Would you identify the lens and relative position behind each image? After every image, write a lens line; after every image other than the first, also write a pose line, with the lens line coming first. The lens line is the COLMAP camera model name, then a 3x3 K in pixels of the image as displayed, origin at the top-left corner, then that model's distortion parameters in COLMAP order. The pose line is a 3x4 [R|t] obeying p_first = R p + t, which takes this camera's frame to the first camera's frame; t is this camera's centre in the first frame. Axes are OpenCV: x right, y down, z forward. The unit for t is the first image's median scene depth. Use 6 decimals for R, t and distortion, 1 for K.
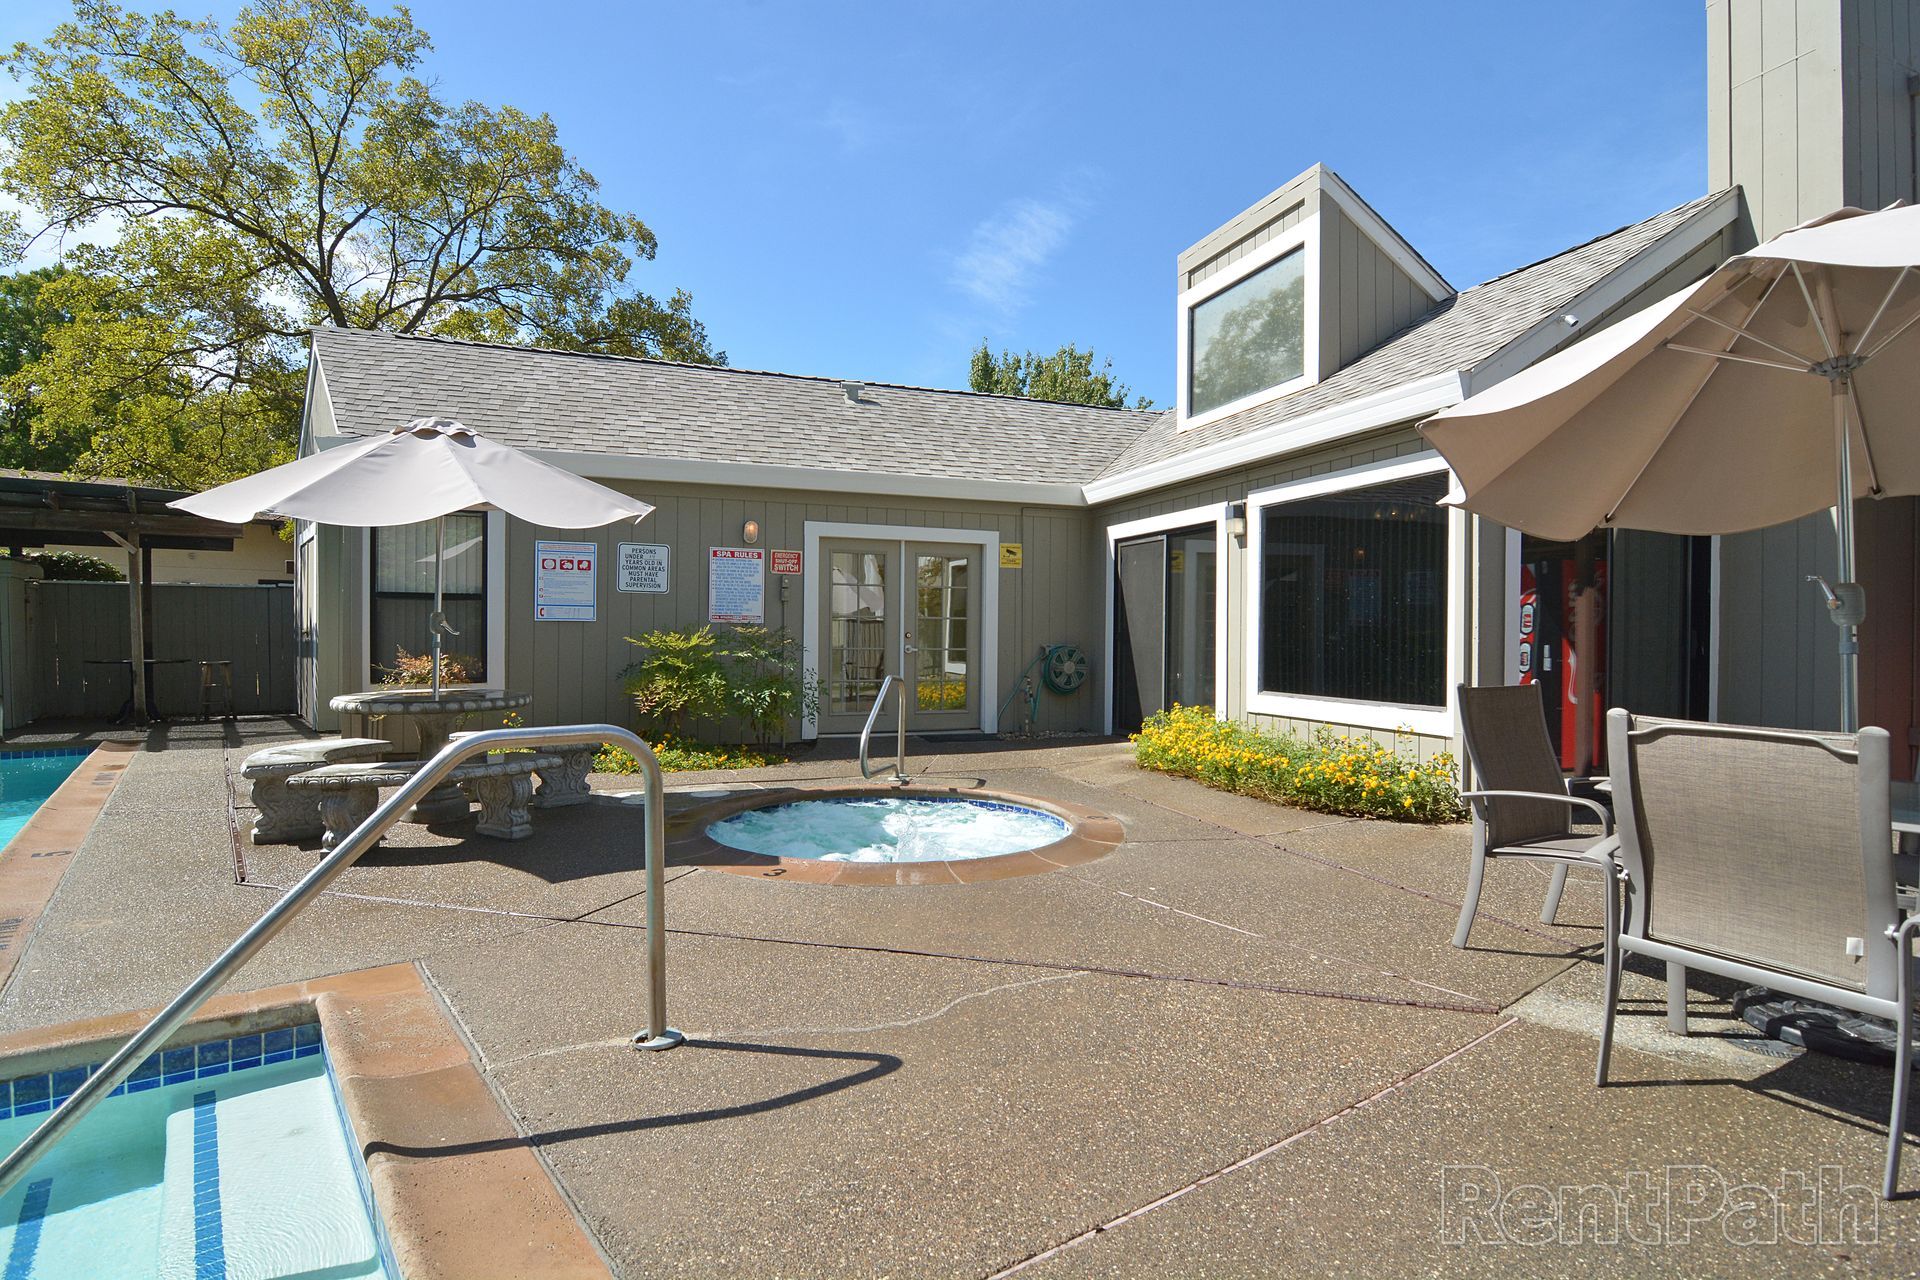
lens RADIAL K [[979.6, 0, 960.0], [0, 979.6, 640.0], [0, 0, 1]] dist [-0.003582, -0.000633]
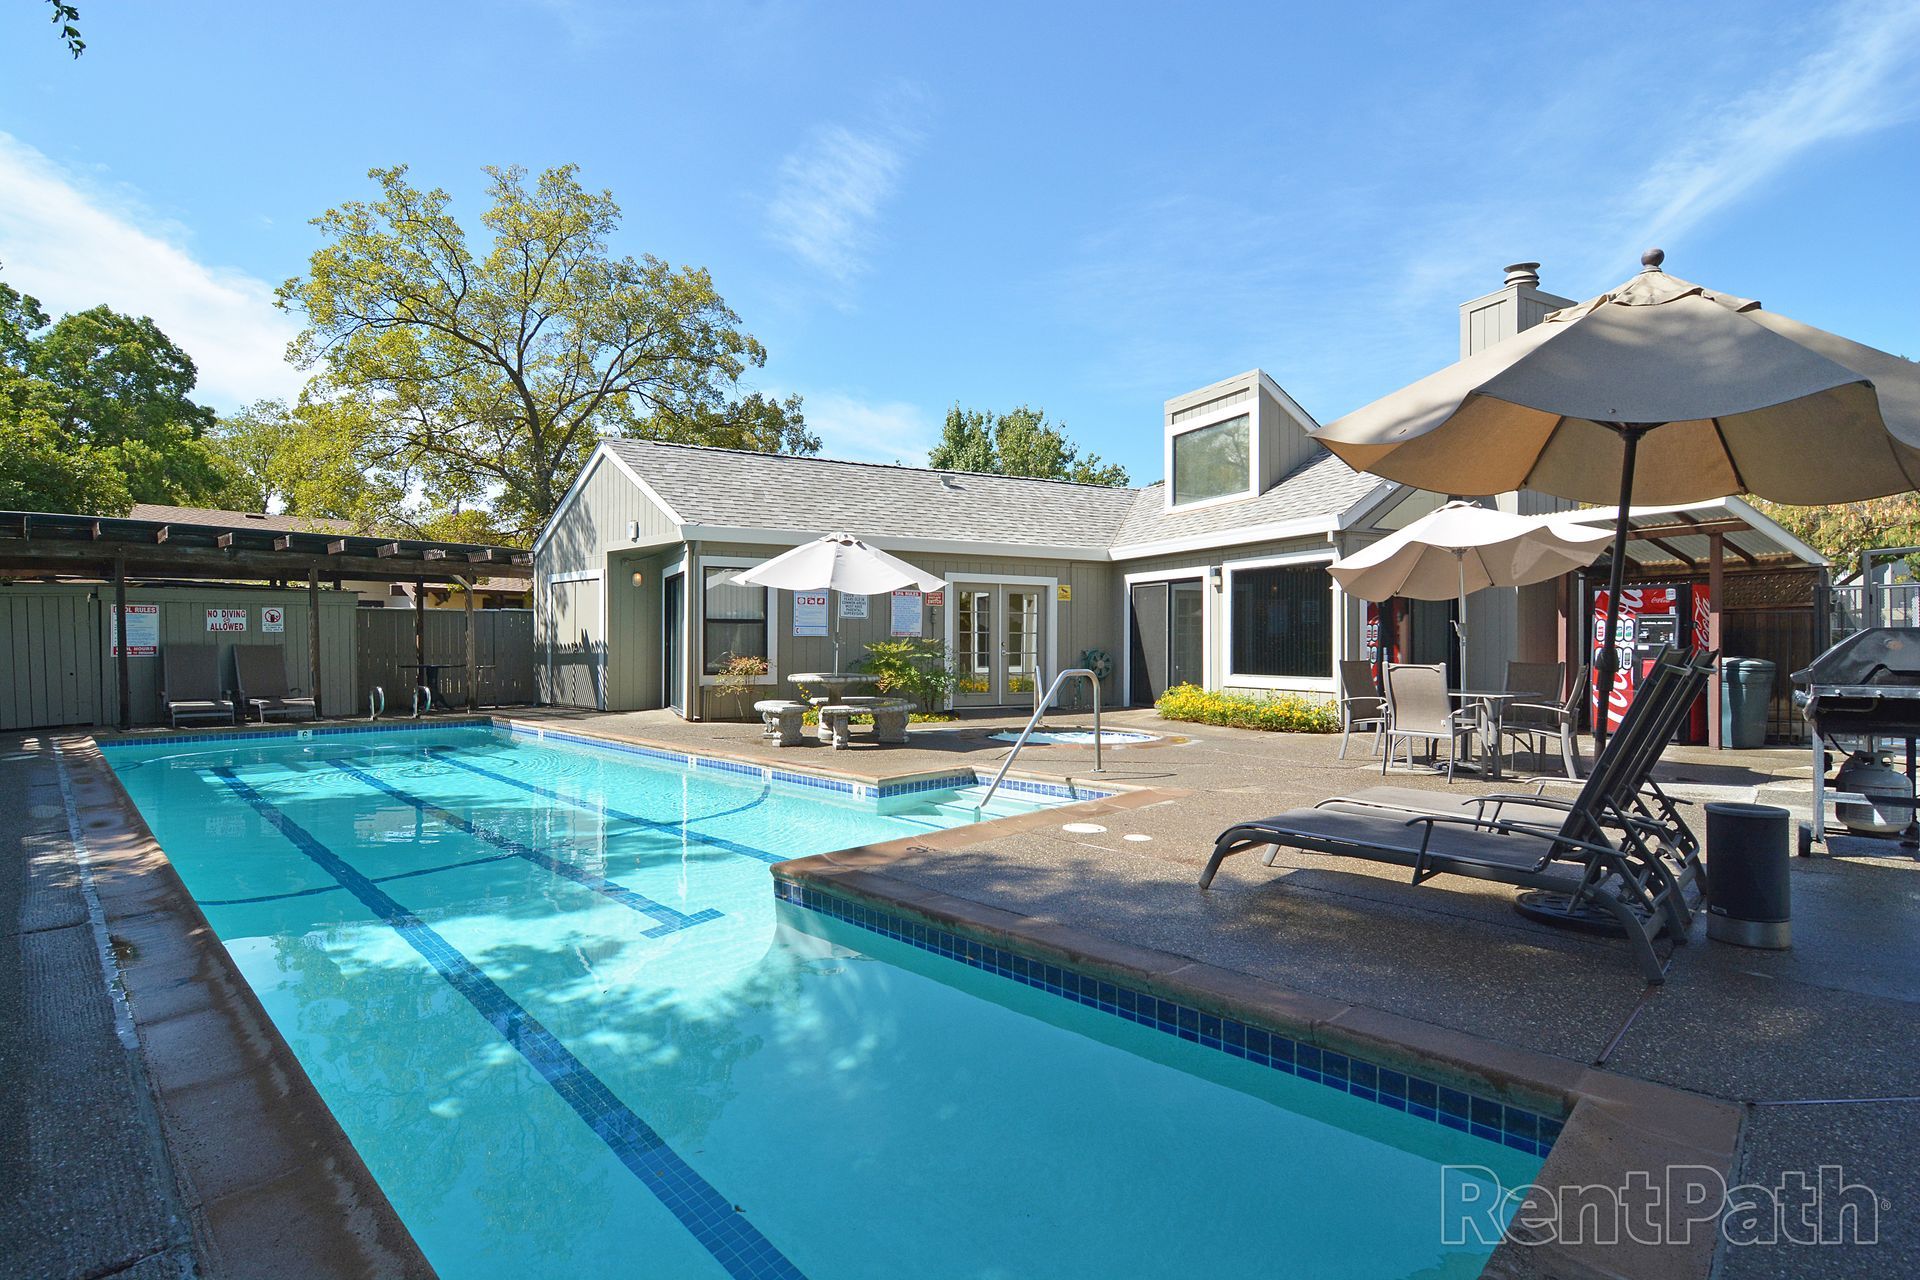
lens RADIAL K [[979.6, 0, 960.0], [0, 979.6, 640.0], [0, 0, 1]] dist [-0.003582, -0.000633]
pose [[0.994496, -0.004285, 0.104687, -0.339023], [0.005659, 0.999902, -0.012831, 0.009728], [-0.104621, 0.013353, 0.994422, -0.657034]]
